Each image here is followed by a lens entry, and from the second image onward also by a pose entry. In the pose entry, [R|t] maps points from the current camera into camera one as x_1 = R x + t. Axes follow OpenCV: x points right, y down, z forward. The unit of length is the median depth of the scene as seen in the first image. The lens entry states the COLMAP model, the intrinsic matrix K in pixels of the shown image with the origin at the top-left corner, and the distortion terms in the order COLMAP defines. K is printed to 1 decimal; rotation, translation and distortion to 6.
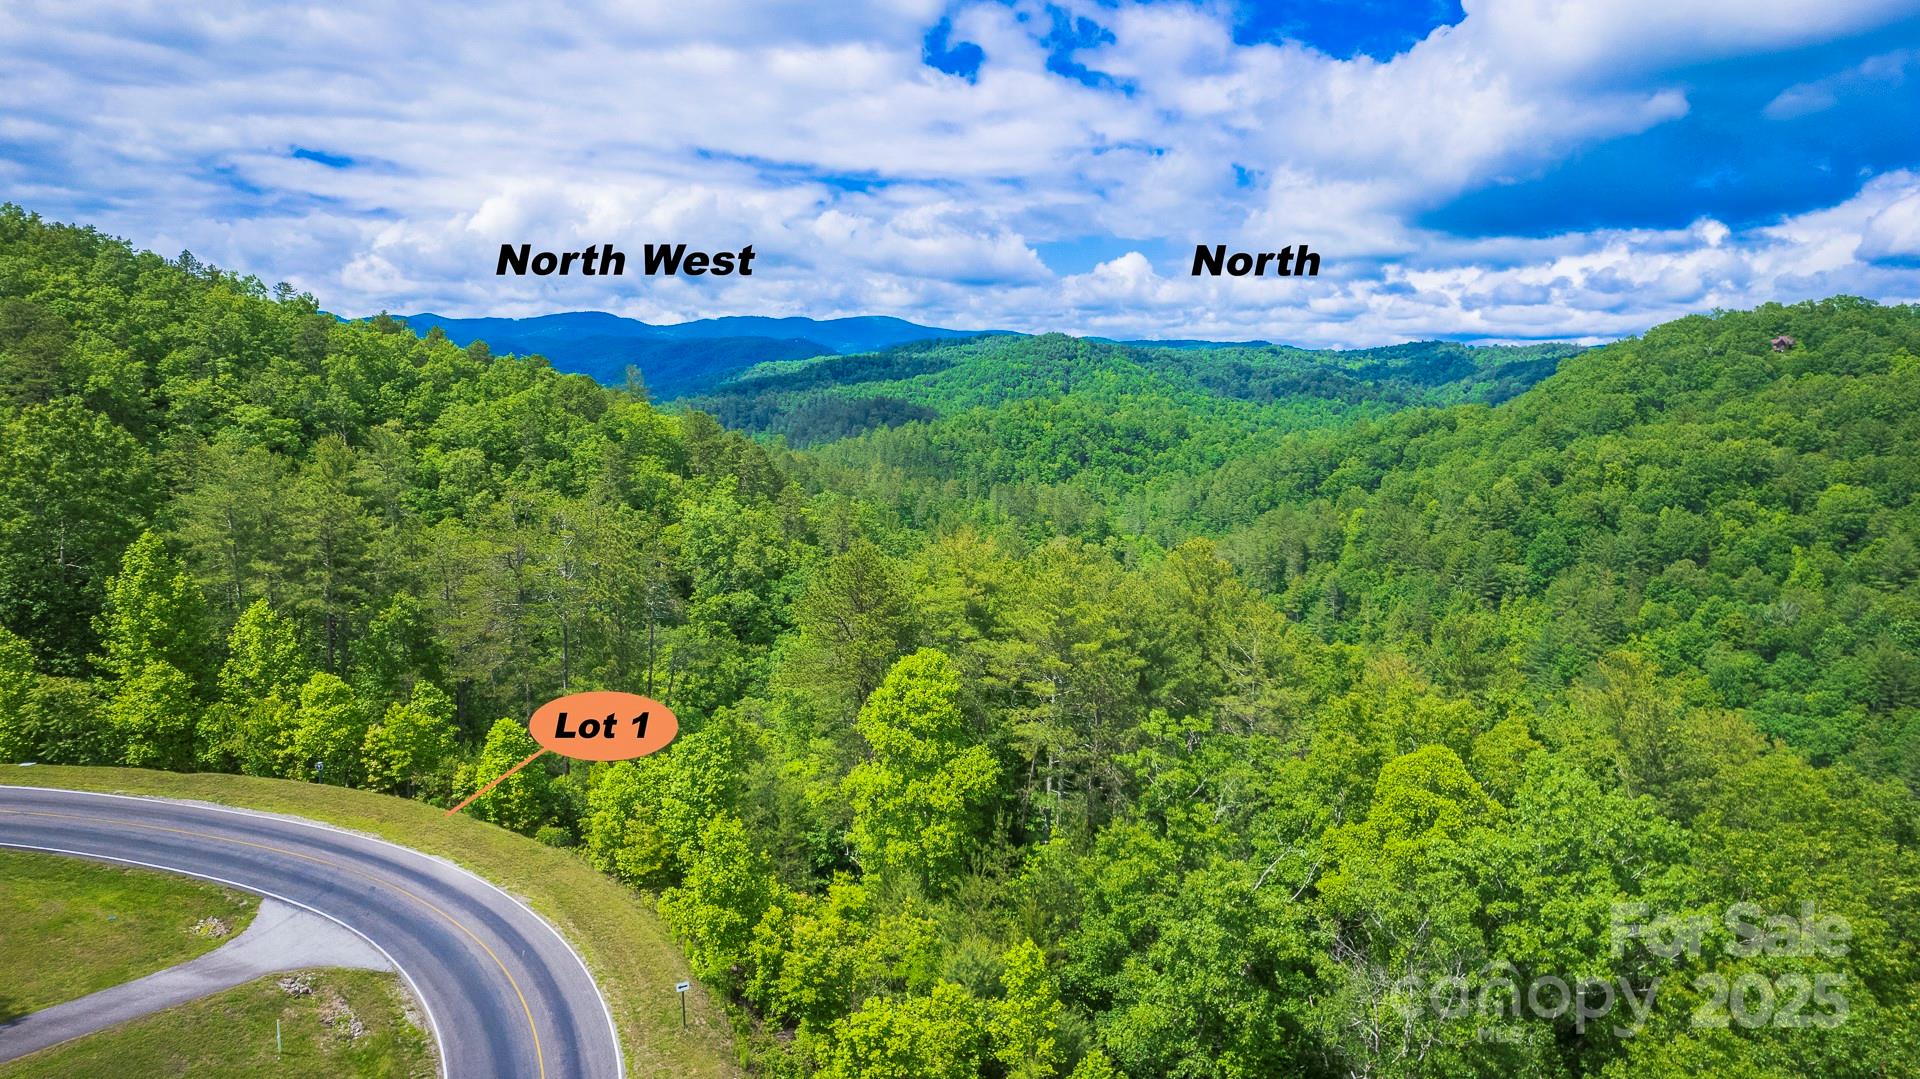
lens RADIAL K [[1320.0, 0, 955.9], [0, 1320.0, 537.7], [0, 0, 1]] dist [-0.039800, 0.016685]
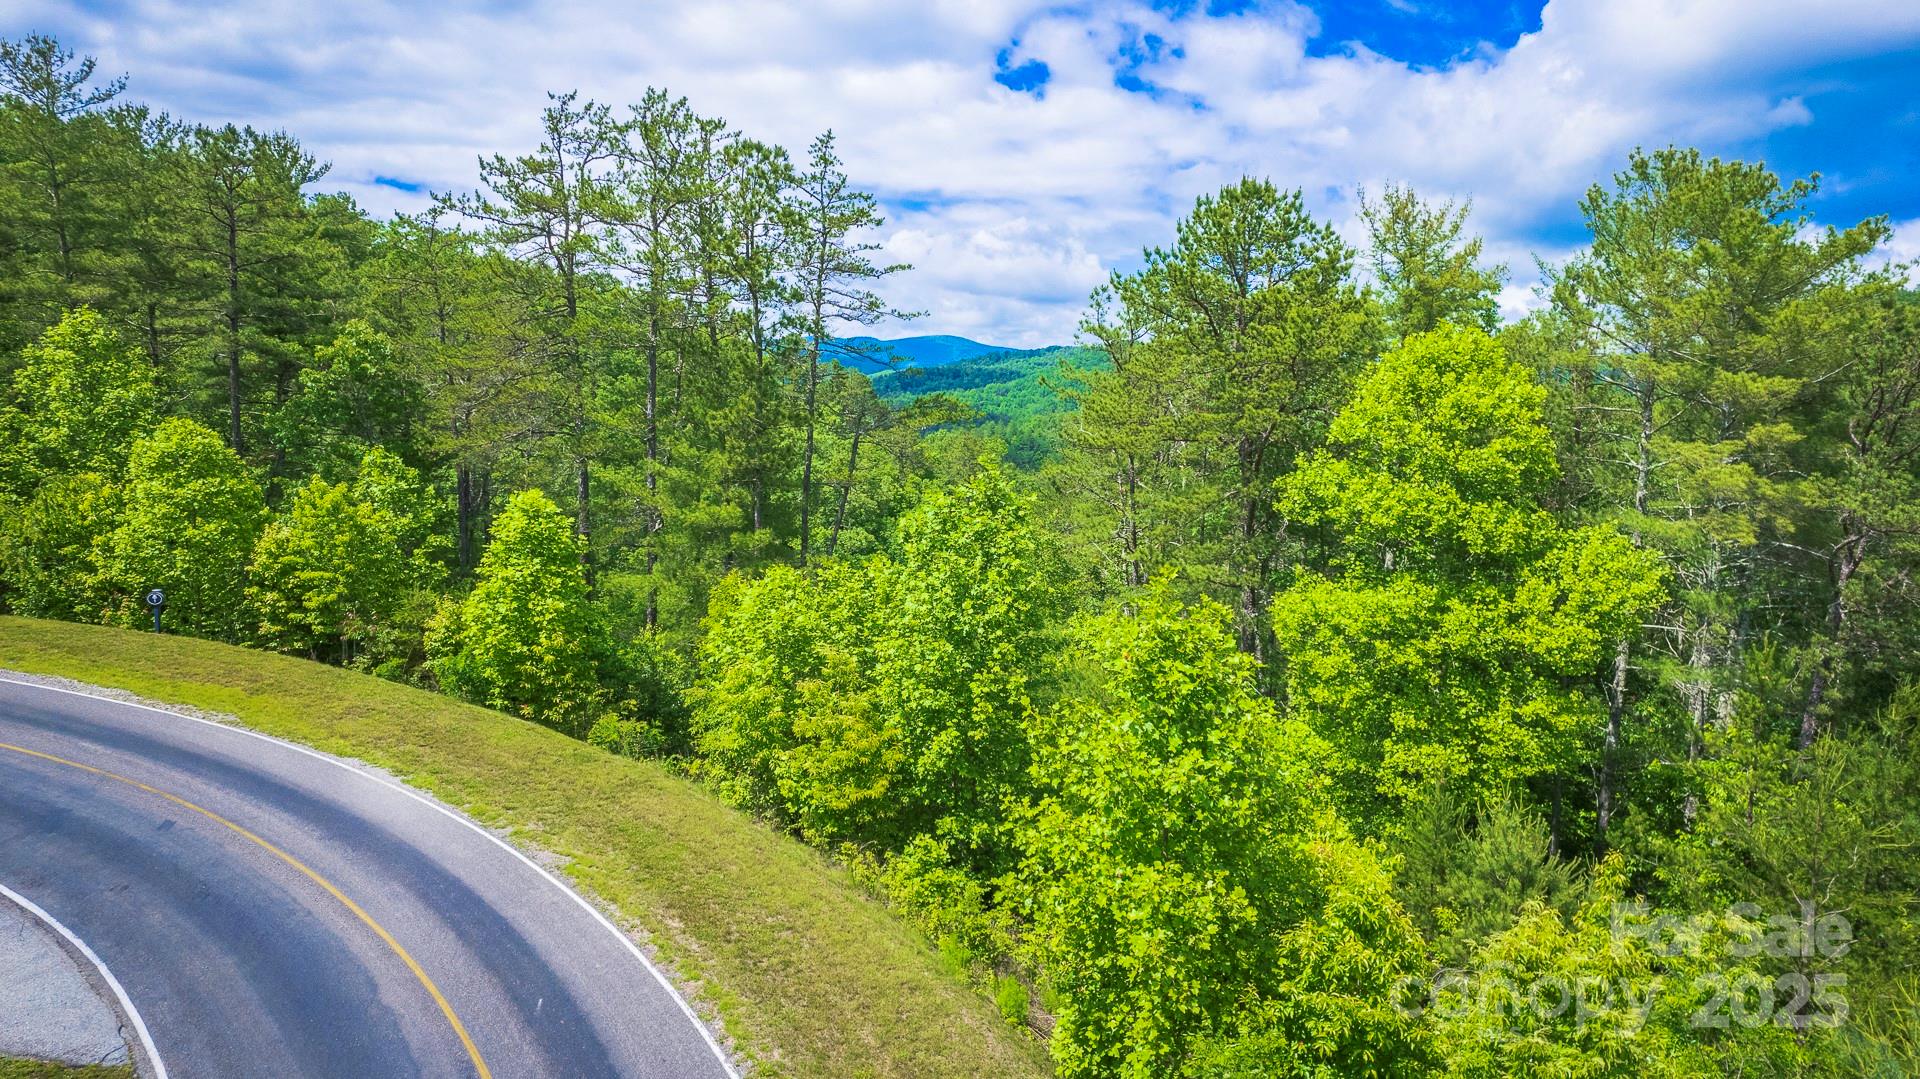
lens RADIAL K [[1320.0, 0, 970.7], [0, 1320.0, 540.9], [0, 0, 1]] dist [-0.039800, 0.016685]
pose [[0.999231, 0.003971, -0.039017, -0.167948], [-0.004335, 0.999948, -0.009244, 0.162504], [0.038978, 0.009406, 0.999196, 0.541578]]
